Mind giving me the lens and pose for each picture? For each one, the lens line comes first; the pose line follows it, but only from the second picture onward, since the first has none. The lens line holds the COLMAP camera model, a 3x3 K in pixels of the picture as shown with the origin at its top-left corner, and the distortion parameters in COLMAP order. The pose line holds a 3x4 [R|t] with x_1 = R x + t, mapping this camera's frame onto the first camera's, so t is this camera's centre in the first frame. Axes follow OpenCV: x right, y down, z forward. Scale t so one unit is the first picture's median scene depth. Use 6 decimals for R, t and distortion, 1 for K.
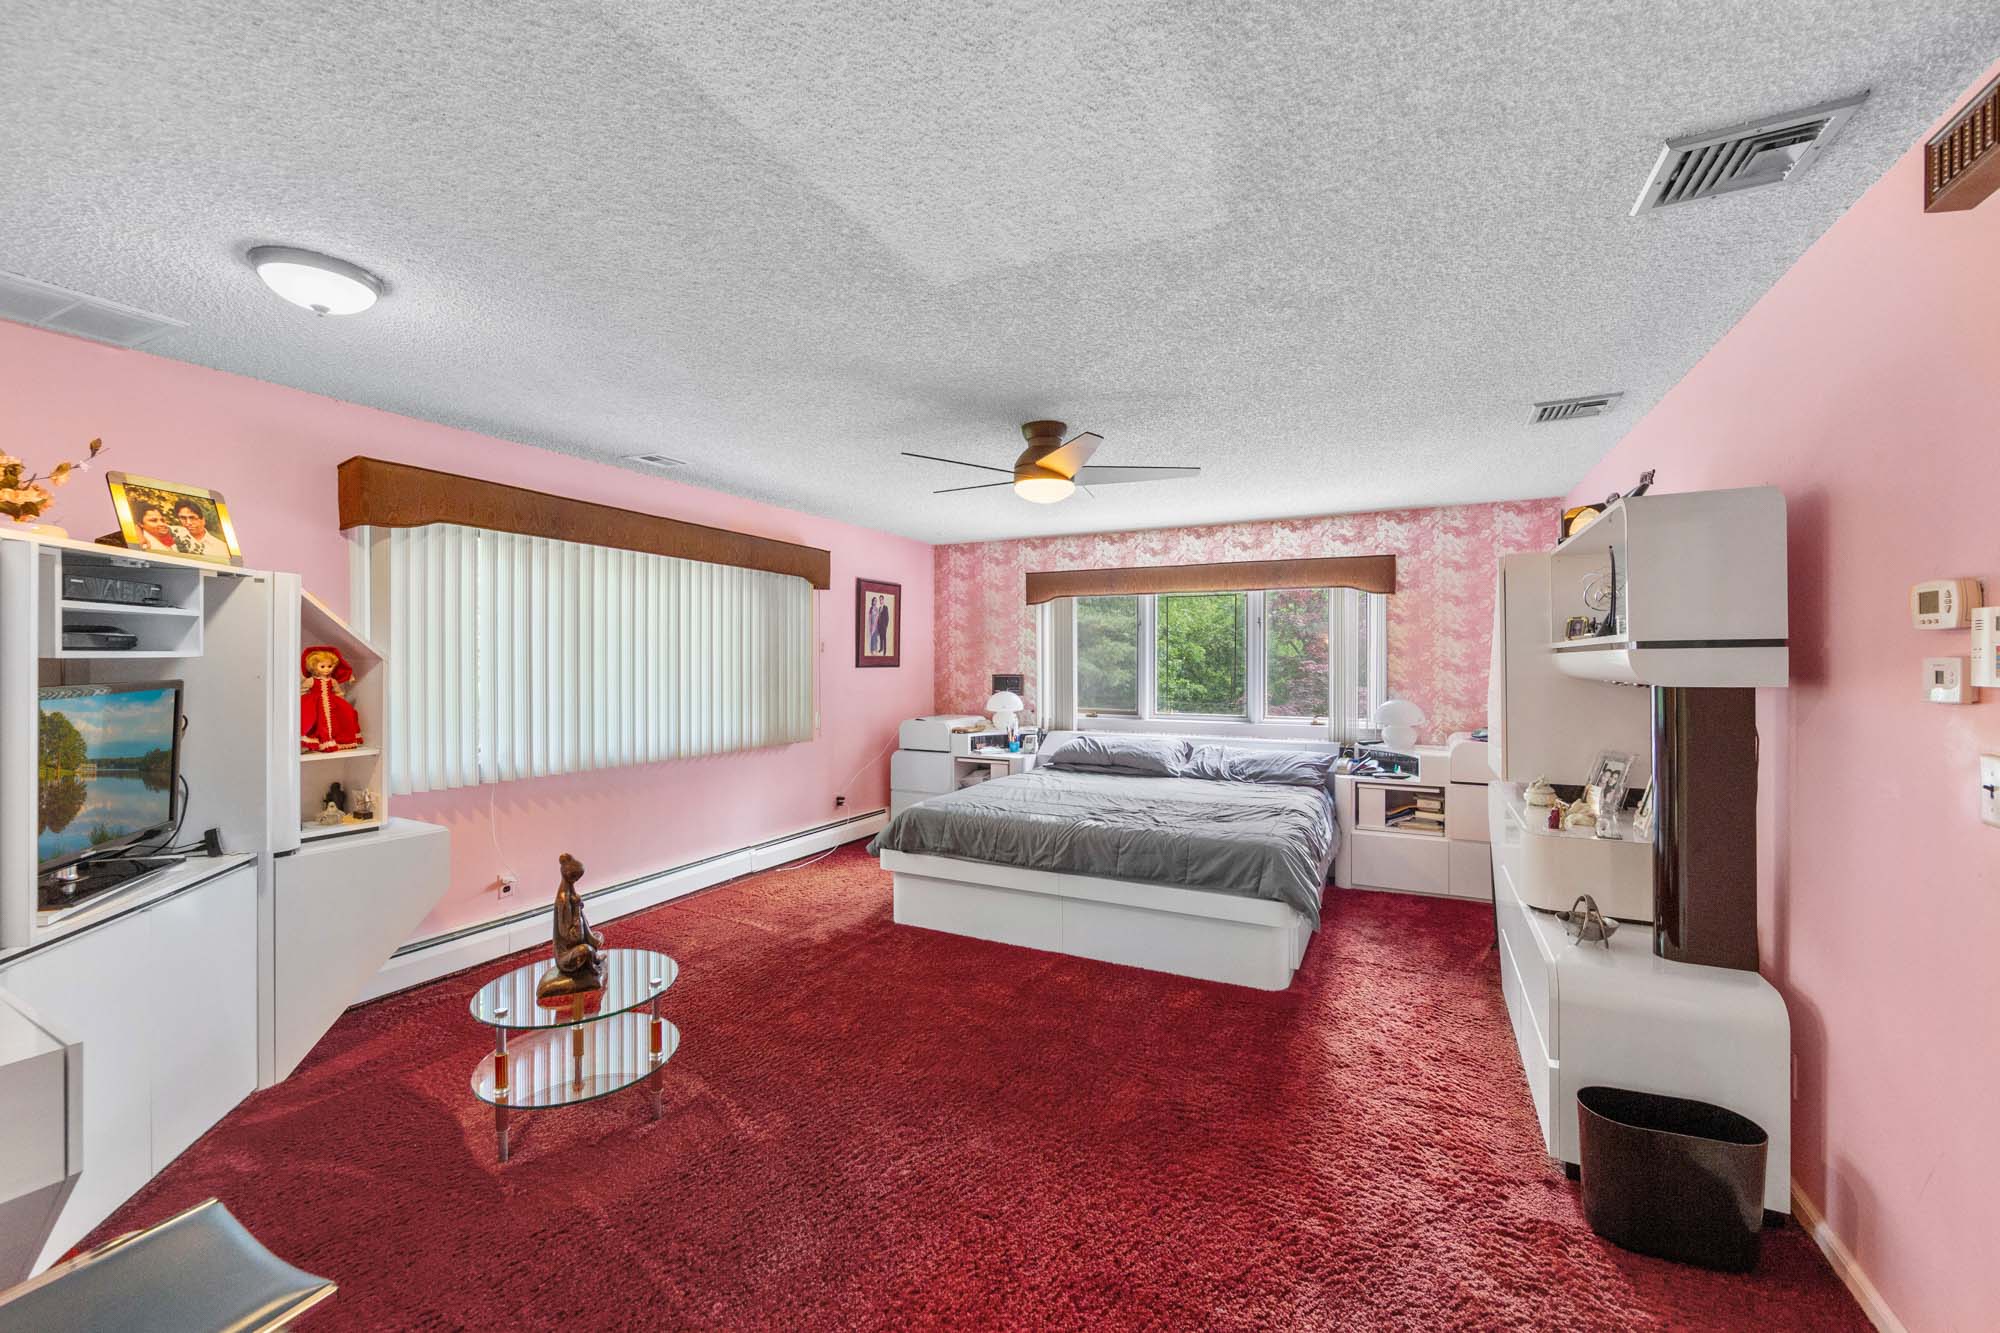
lens RADIAL K [[795.5, 0, 996.1], [0, 795.5, 659.2], [0, 0, 1]] dist [0.002042, -0.000140]
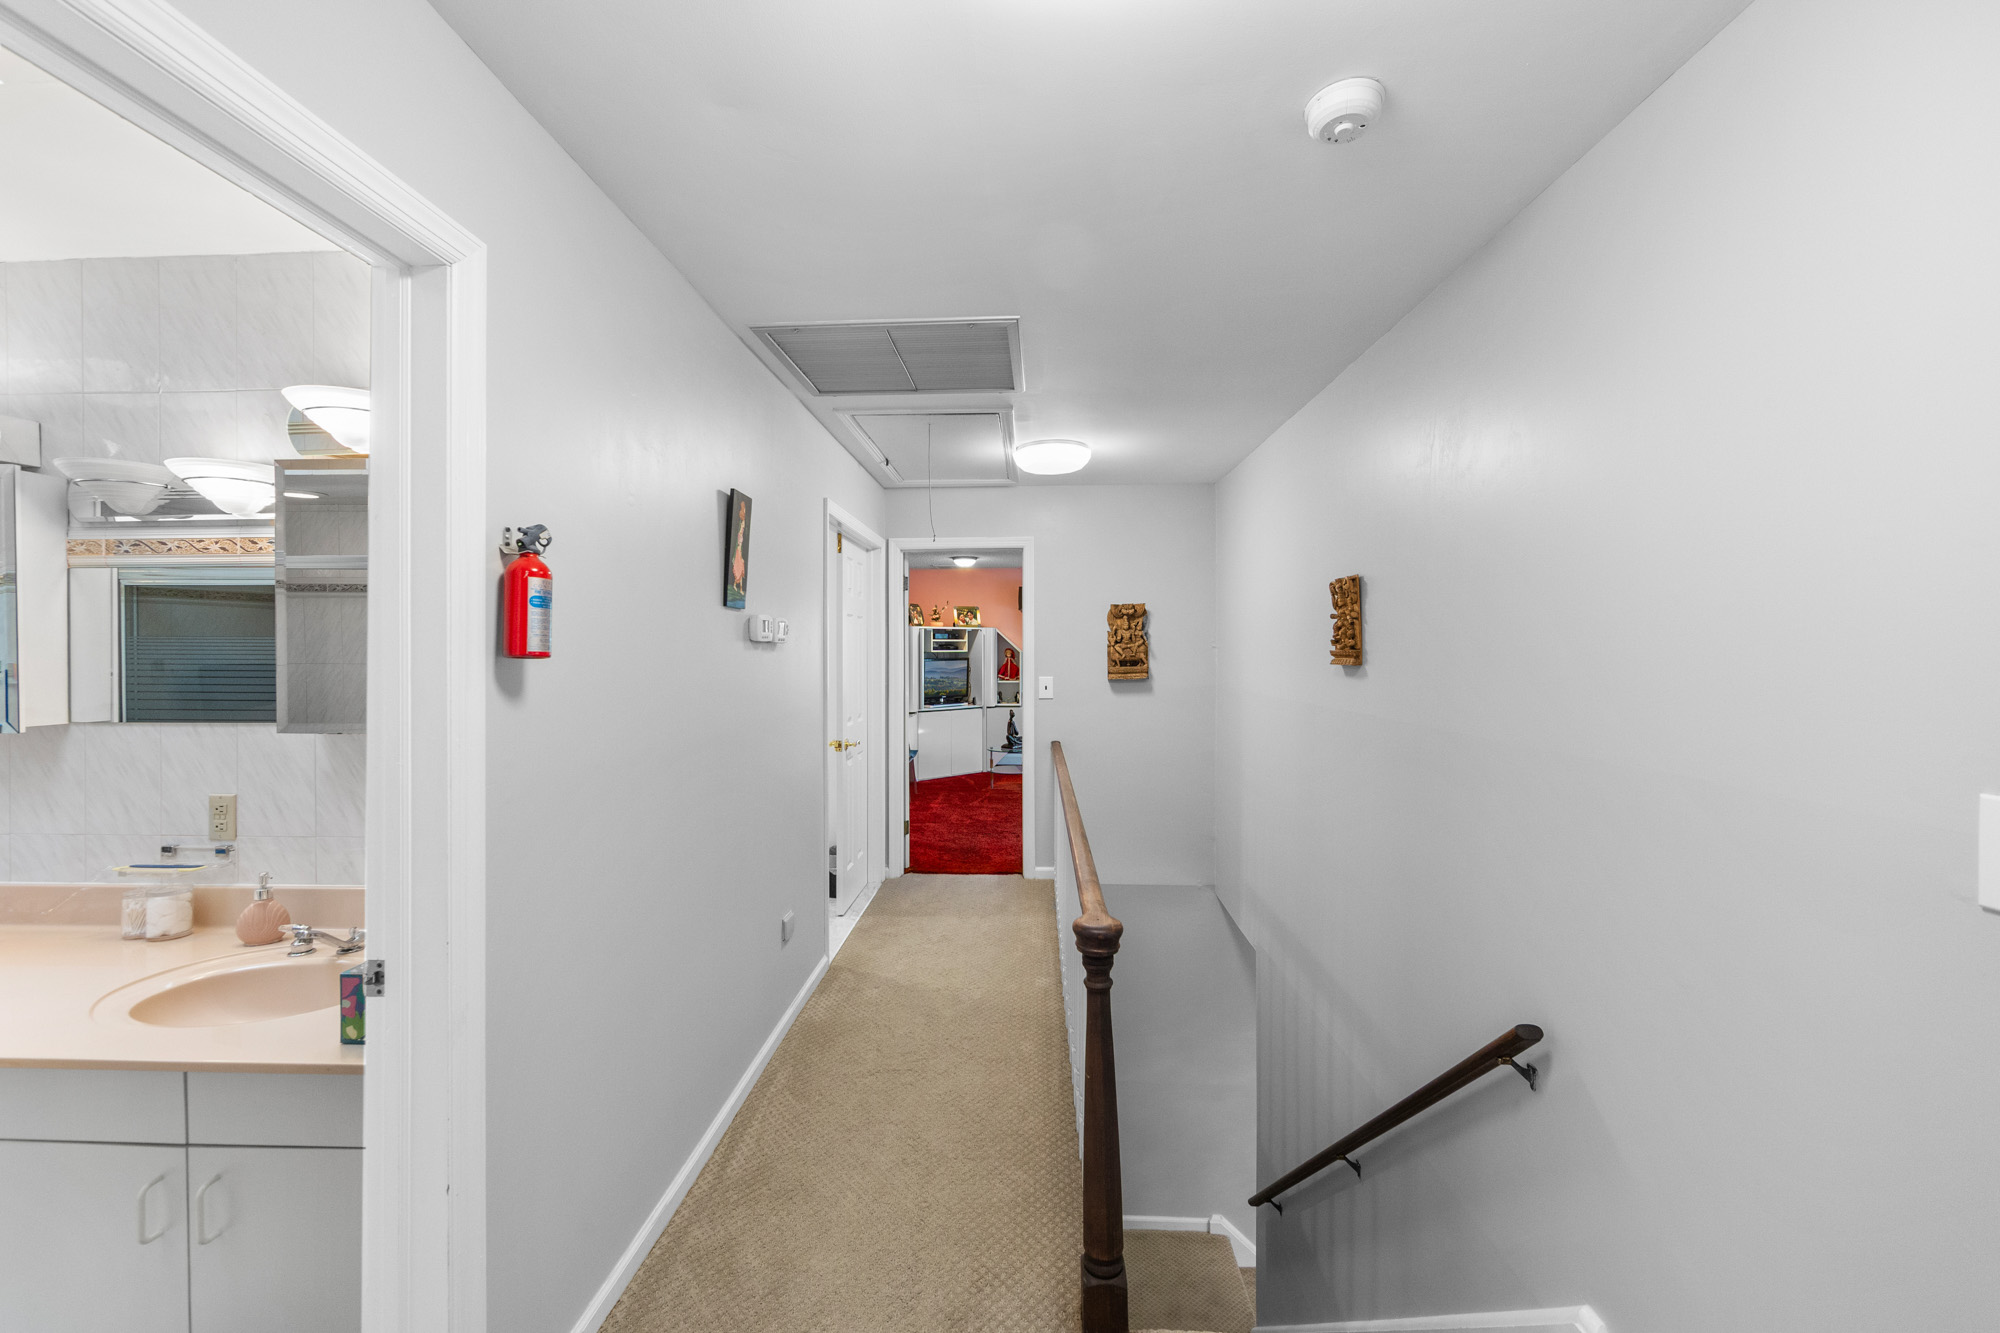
lens RADIAL K [[795.5, 0, 1001.3], [0, 795.5, 662.6], [0, 0, 1]] dist [0.002042, -0.000140]
pose [[0.422535, 0.009211, -0.906300, 2.405922], [-0.002001, 0.999955, 0.009231, 0.015602], [0.906344, -0.002087, 0.422535, -0.455615]]
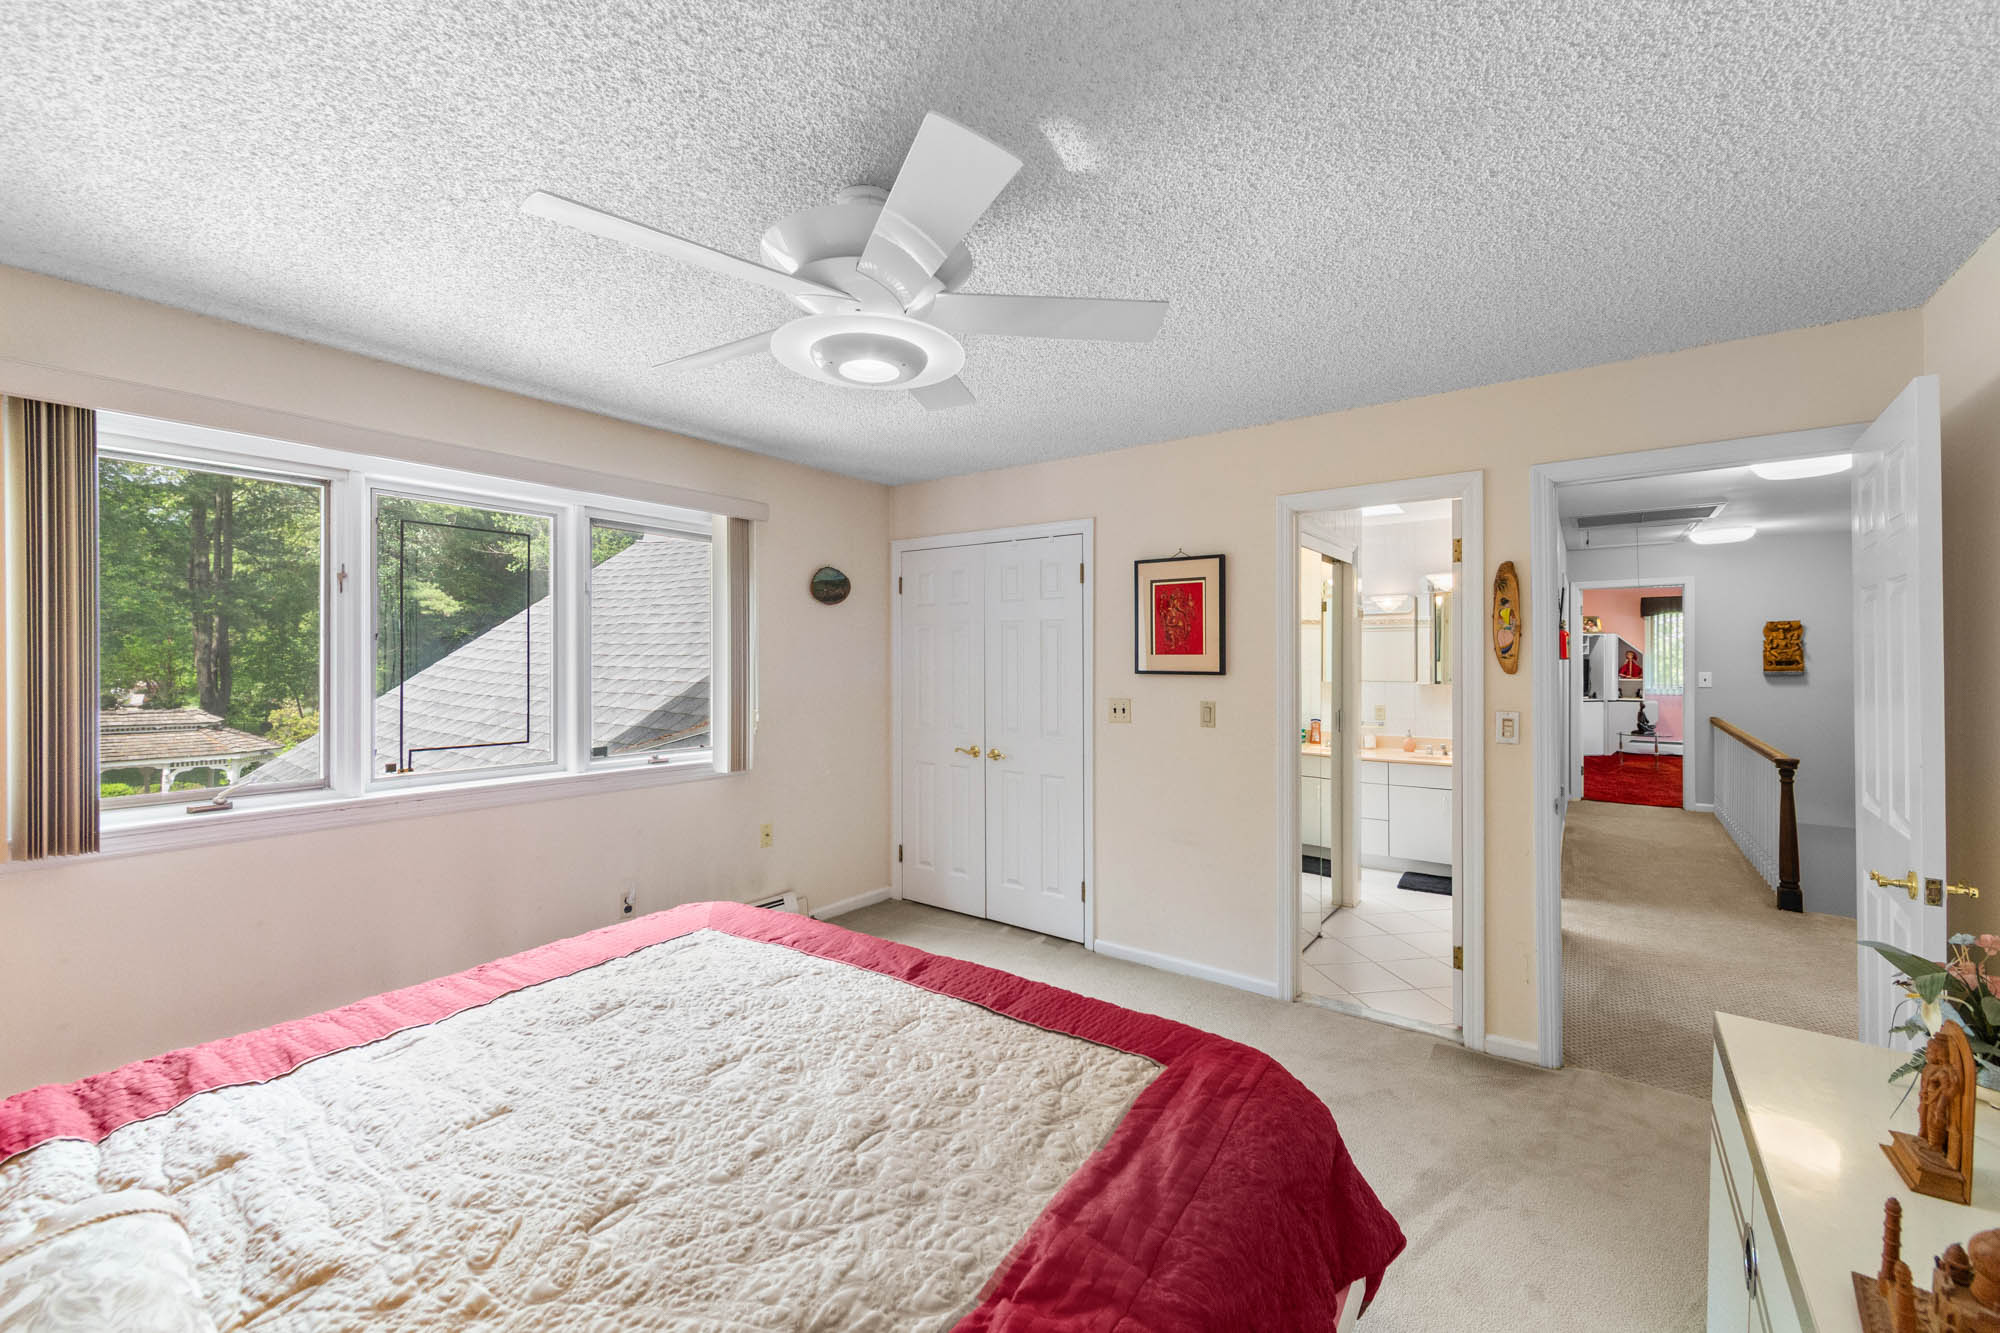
lens RADIAL K [[795.5, 0, 992.9], [0, 795.5, 655.0], [0, 0, 1]] dist [0.002042, -0.000140]
pose [[-0.164618, -0.001463, -0.986356, 3.896116], [0.002394, 0.999995, -0.001883, 0.005176], [0.986355, -0.002671, -0.164613, -1.562109]]
